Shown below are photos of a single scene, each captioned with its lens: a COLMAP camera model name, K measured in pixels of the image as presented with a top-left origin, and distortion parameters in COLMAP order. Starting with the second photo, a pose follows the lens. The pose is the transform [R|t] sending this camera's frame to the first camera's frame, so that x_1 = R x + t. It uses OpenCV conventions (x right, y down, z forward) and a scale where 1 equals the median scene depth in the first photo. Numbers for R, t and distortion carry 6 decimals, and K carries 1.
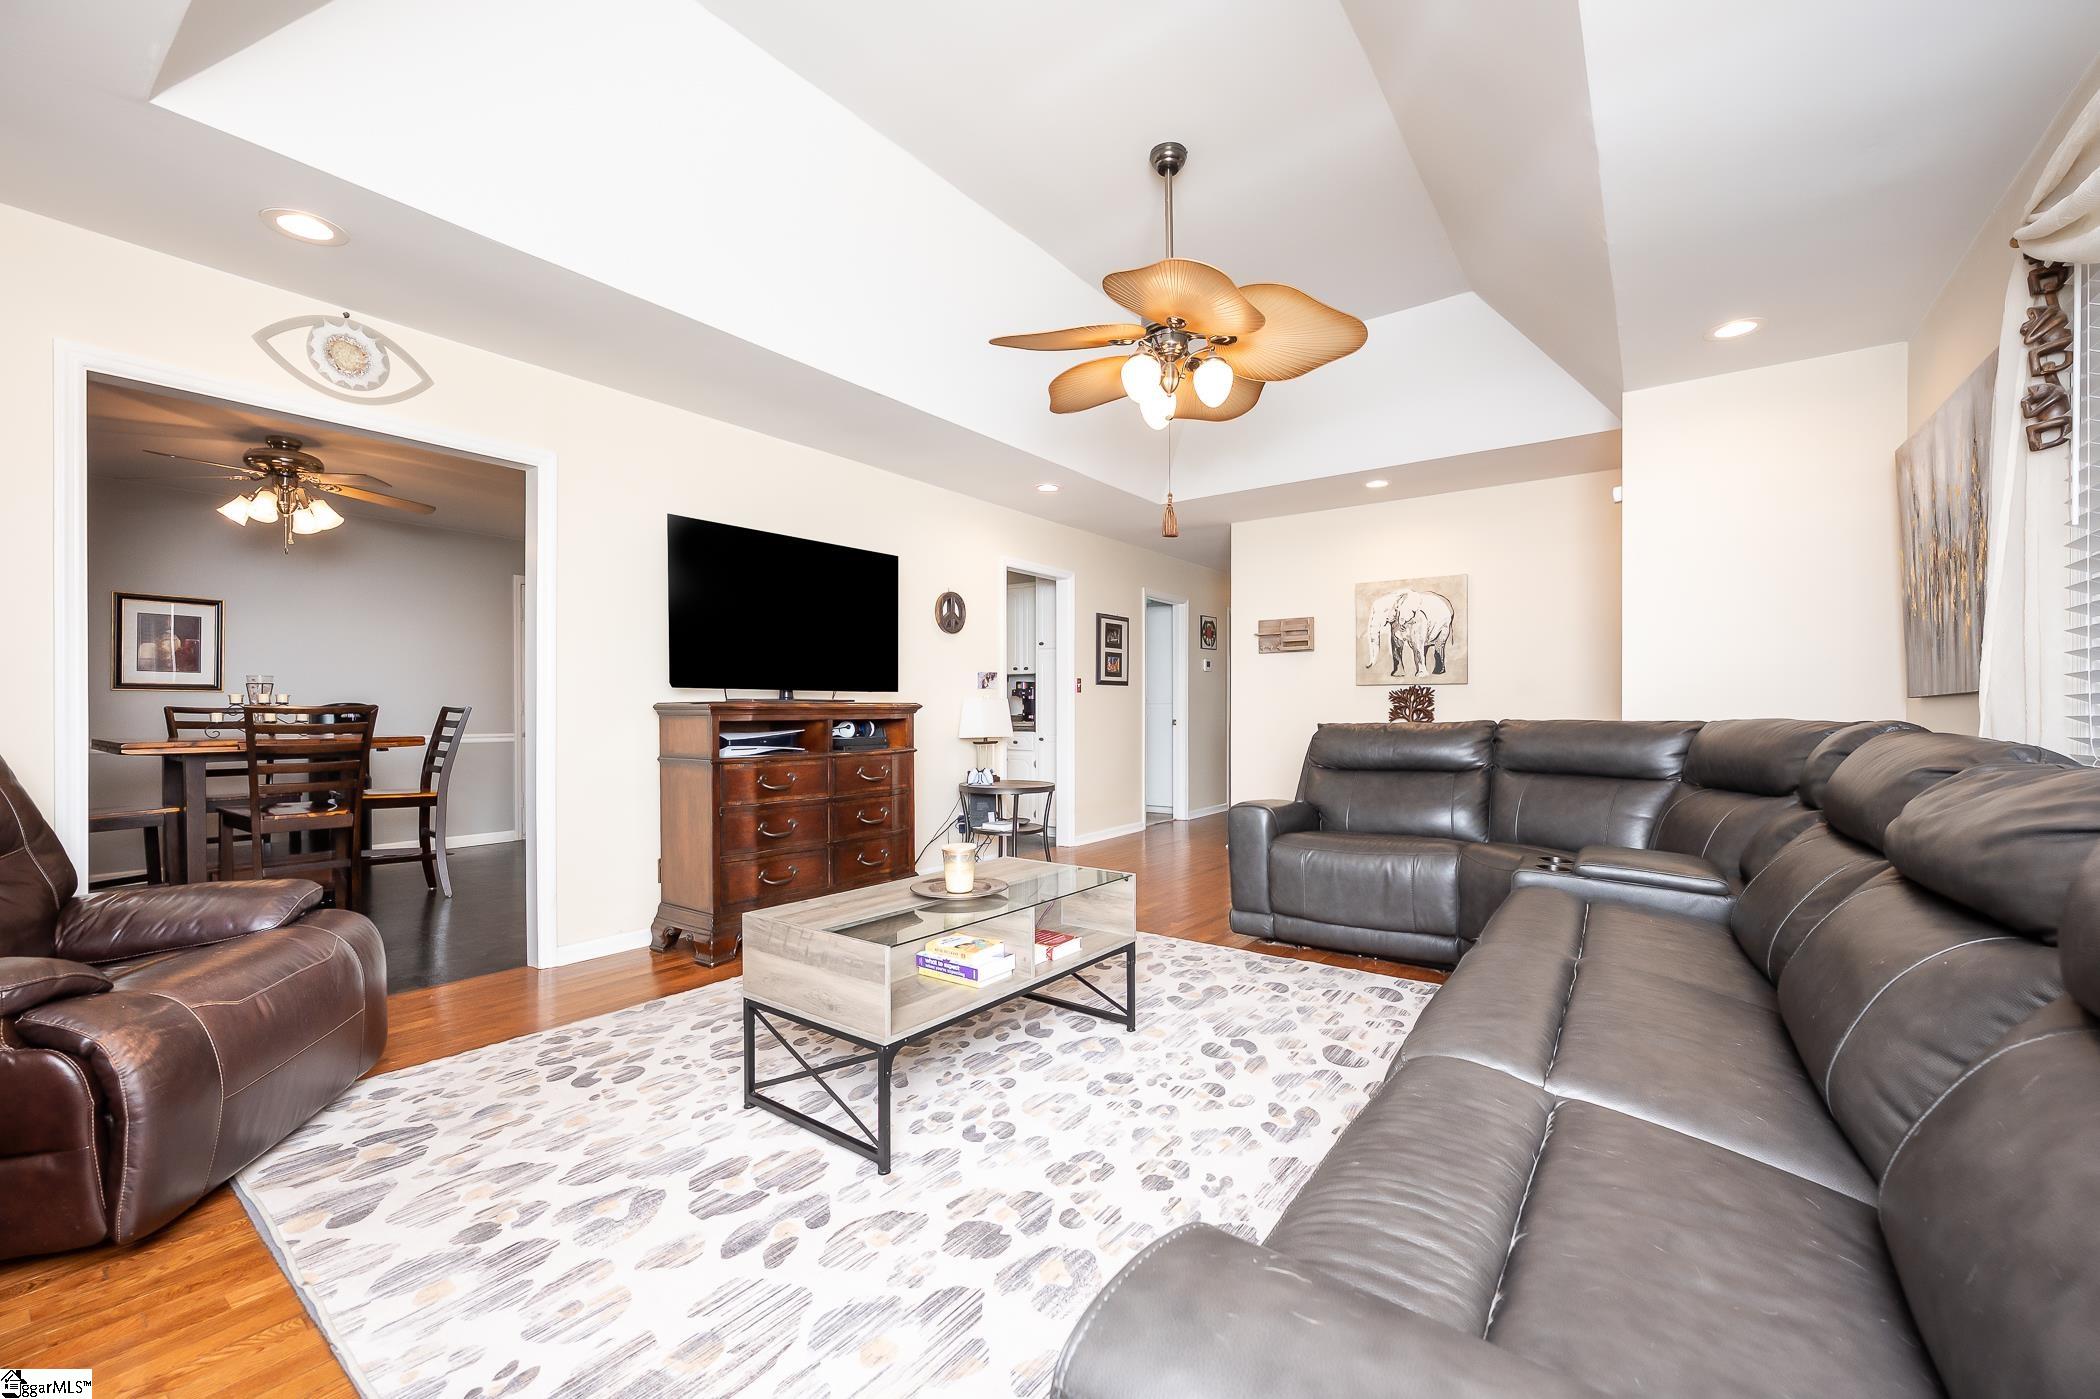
lens RADIAL K [[848.0, 0, 1041.7], [0, 848.0, 704.0], [0, 0, 1]] dist [-0.001708, -0.000224]
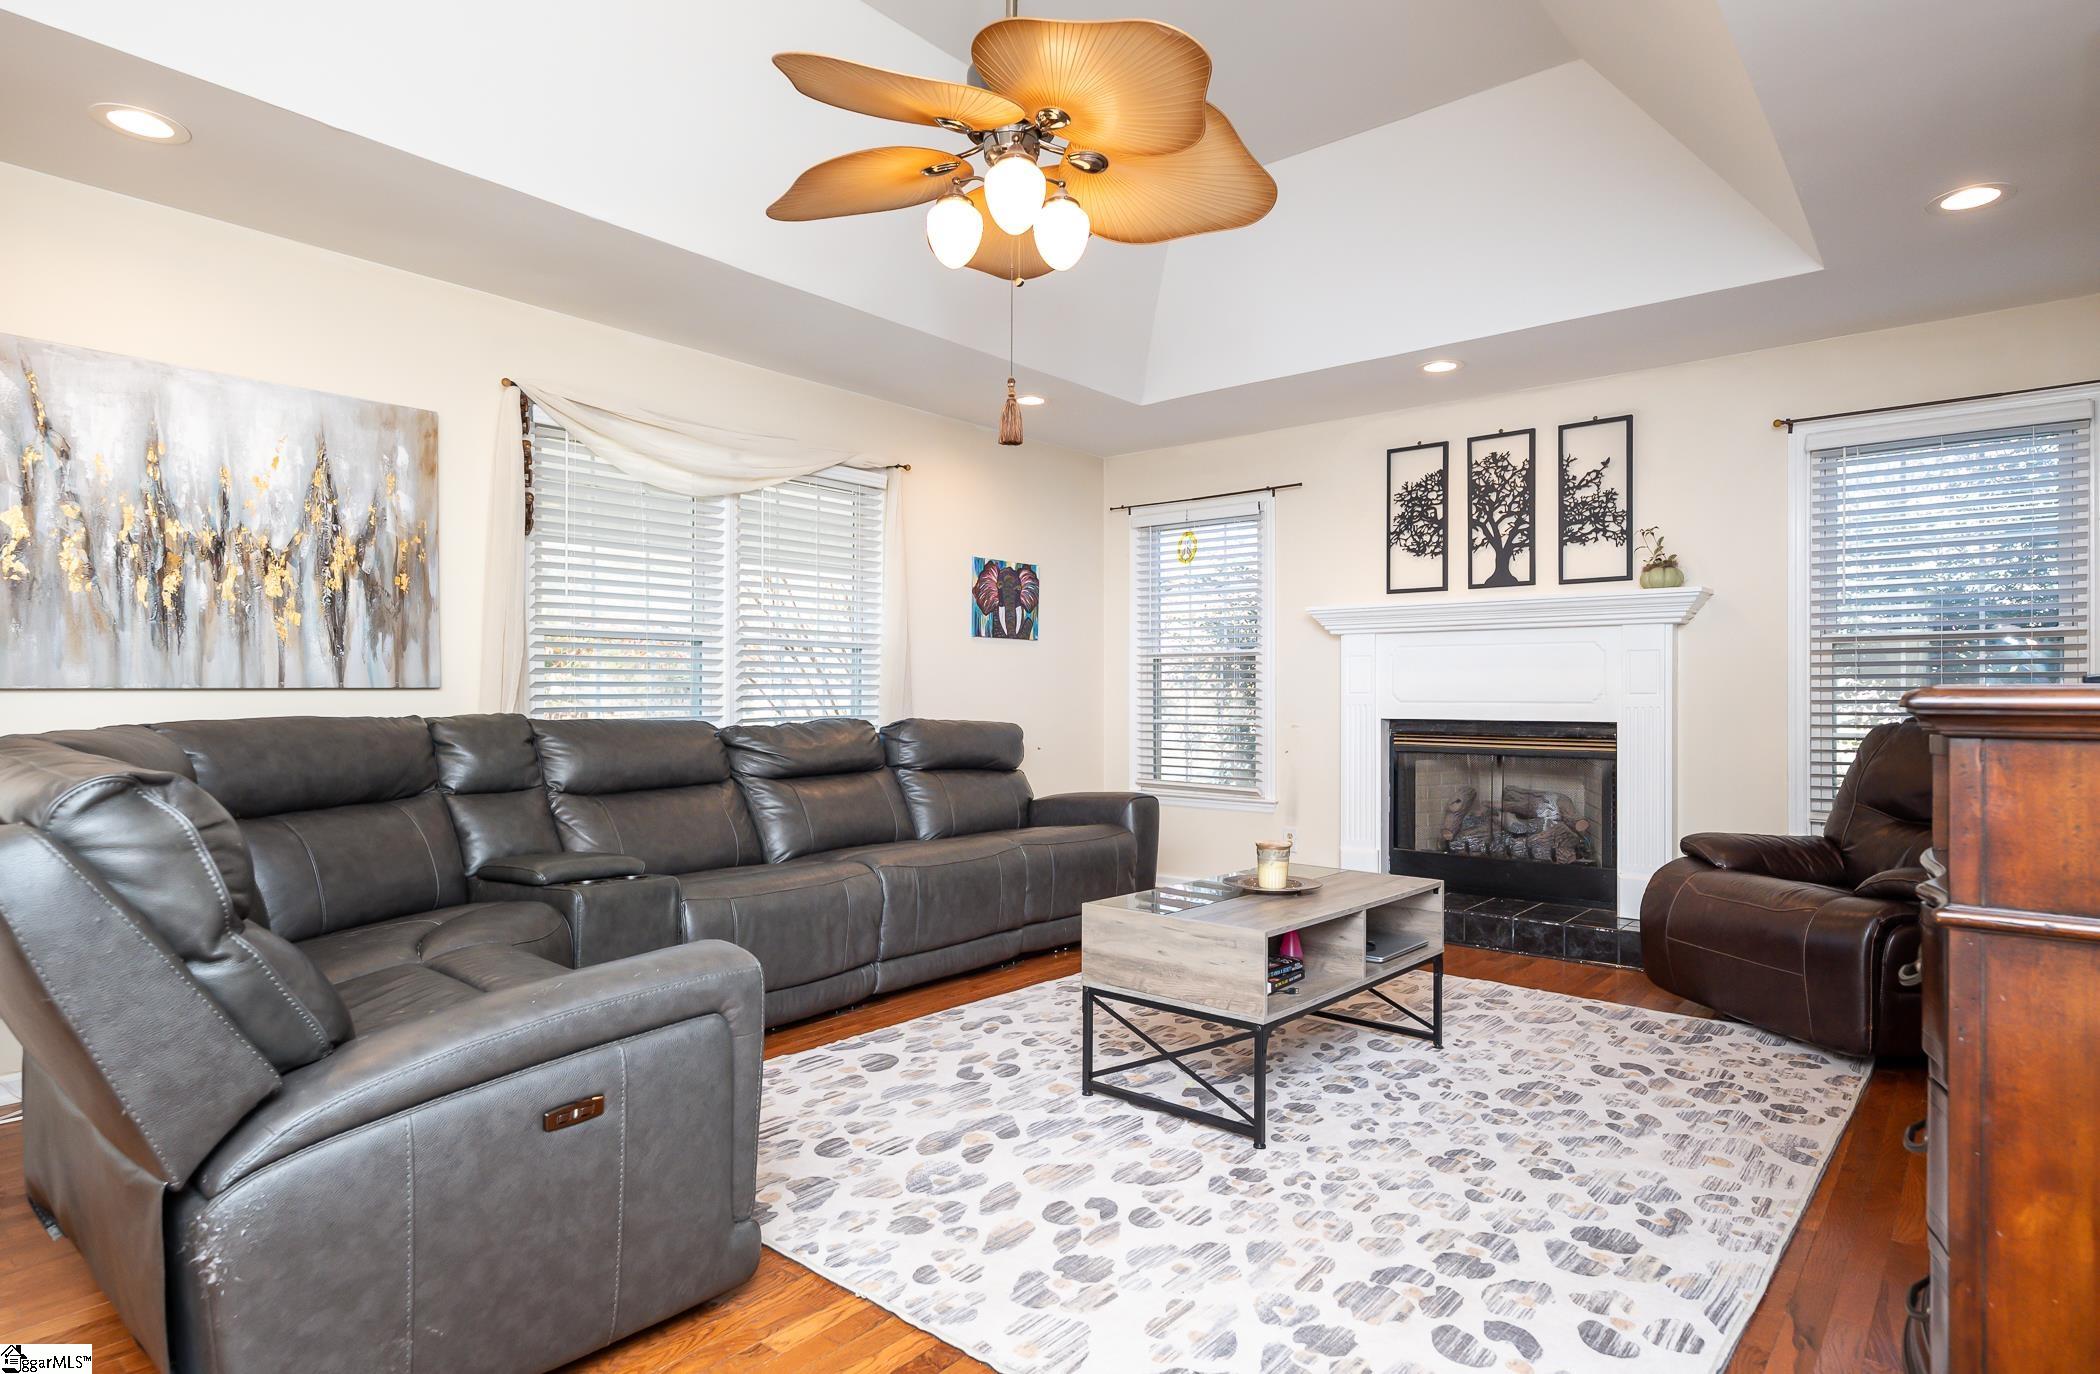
lens RADIAL K [[1153.5, 0, 1052.6], [0, 1153.5, 695.9], [0, 0, 1]] dist [0.007550, -0.001531]
pose [[-0.998841, 0.000731, 0.048120, 0.089140], [0.000165, 0.999931, -0.011774, 0.010921], [-0.048126, -0.011753, -0.998772, 2.235555]]
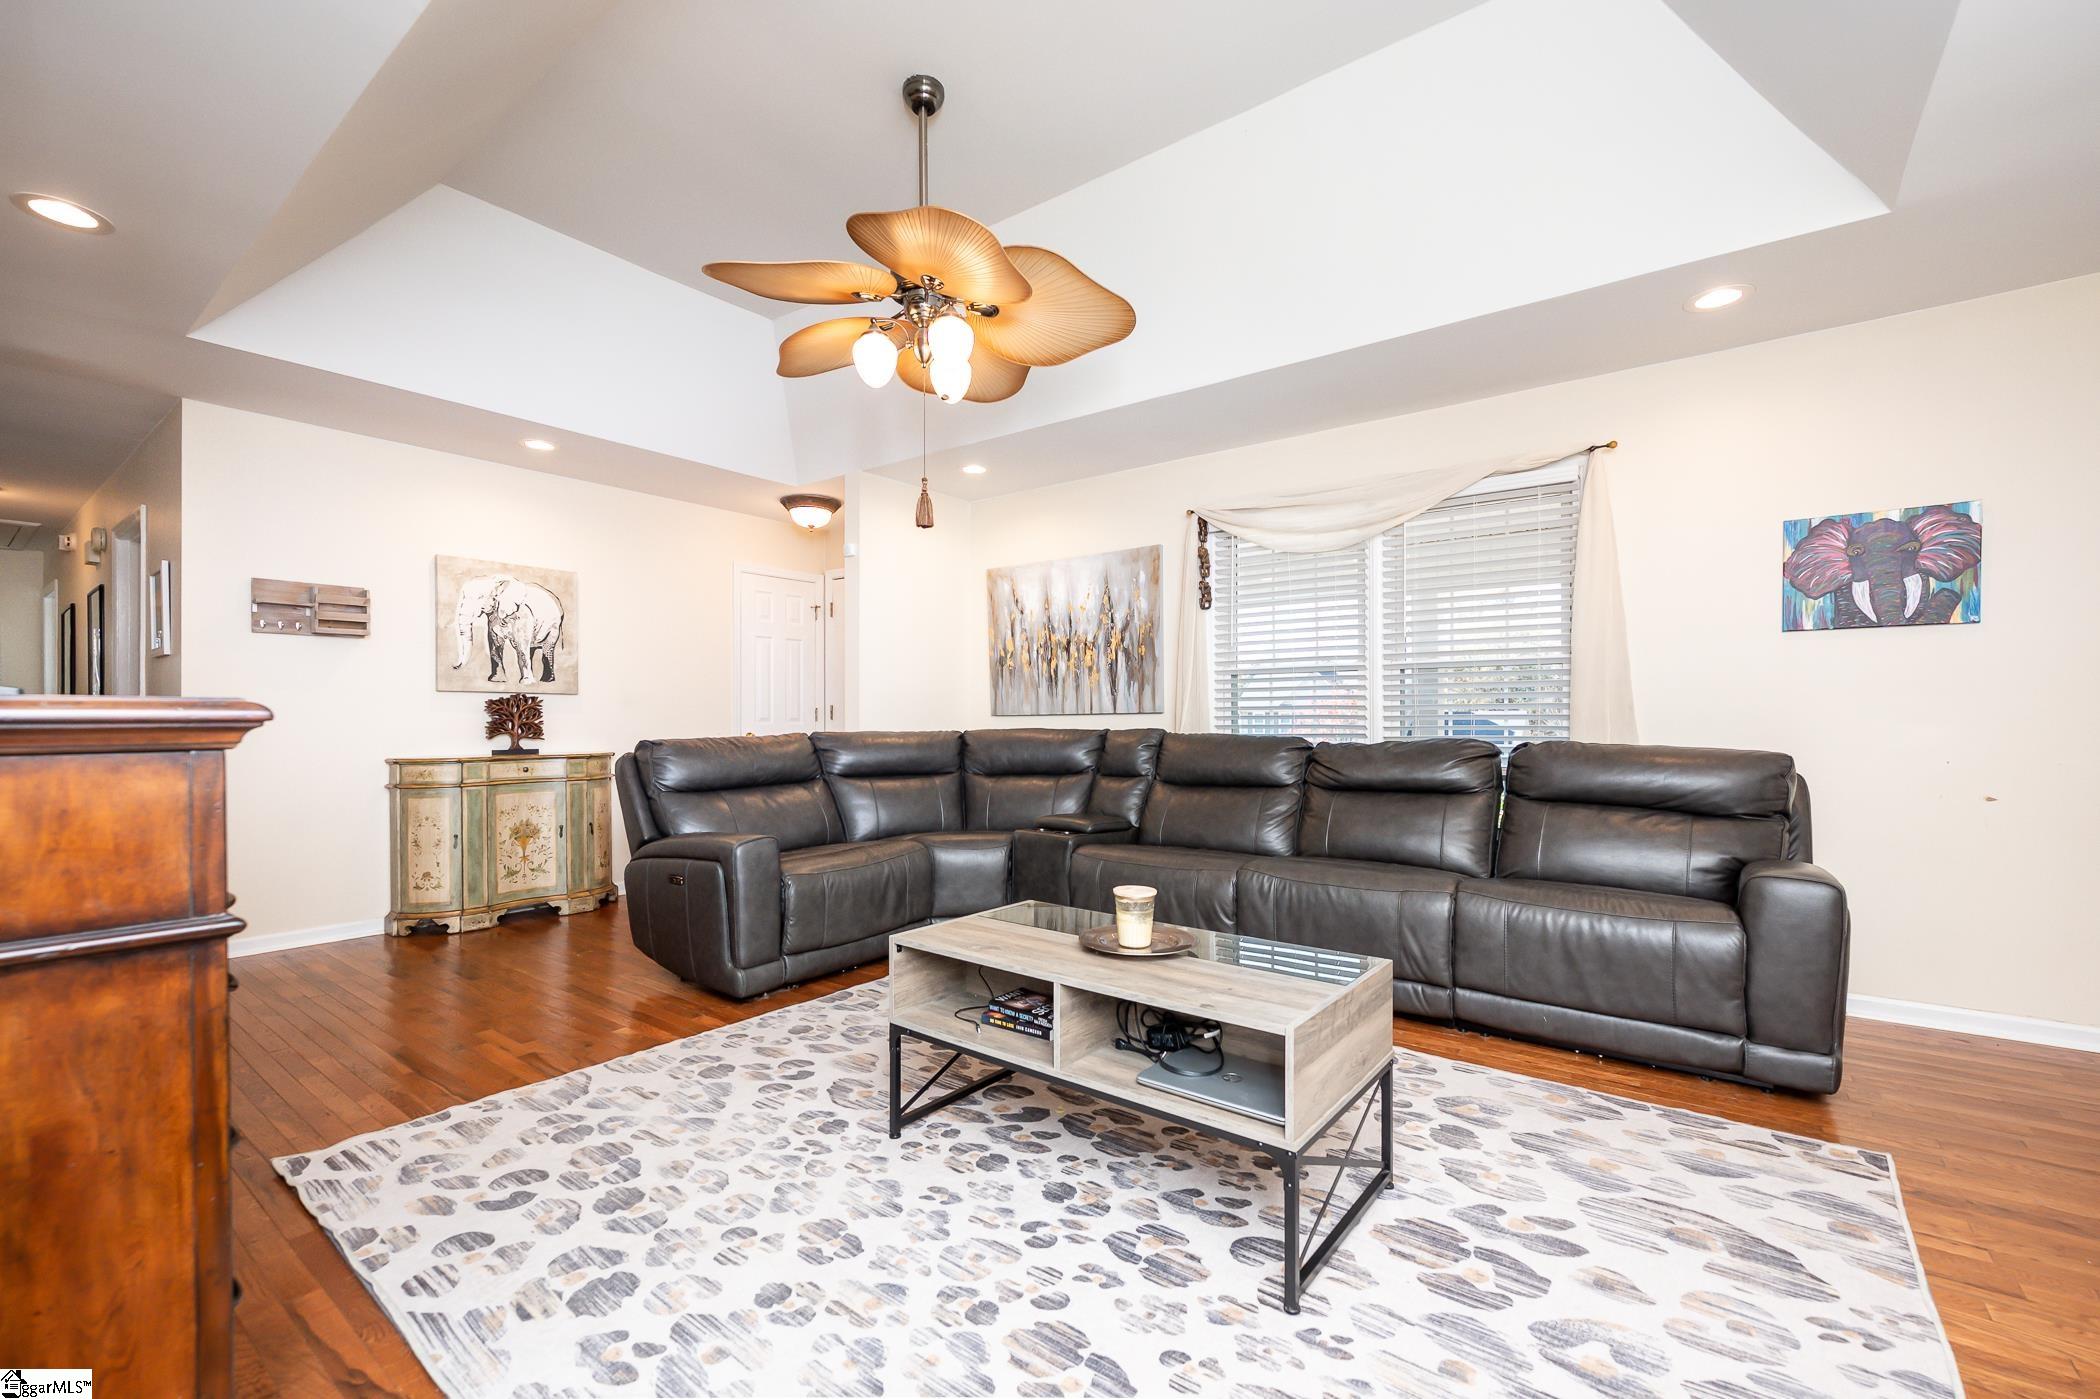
lens RADIAL K [[887.9, 0, 1046.5], [0, 887.9, 716.0], [0, 0, 1]] dist [0.000406, 0.001195]
pose [[0.010224, 0.003161, 0.999943, -0.914399], [-0.006503, 0.999974, -0.003095, -0.001859], [-0.999927, -0.006471, 0.010244, 1.024044]]
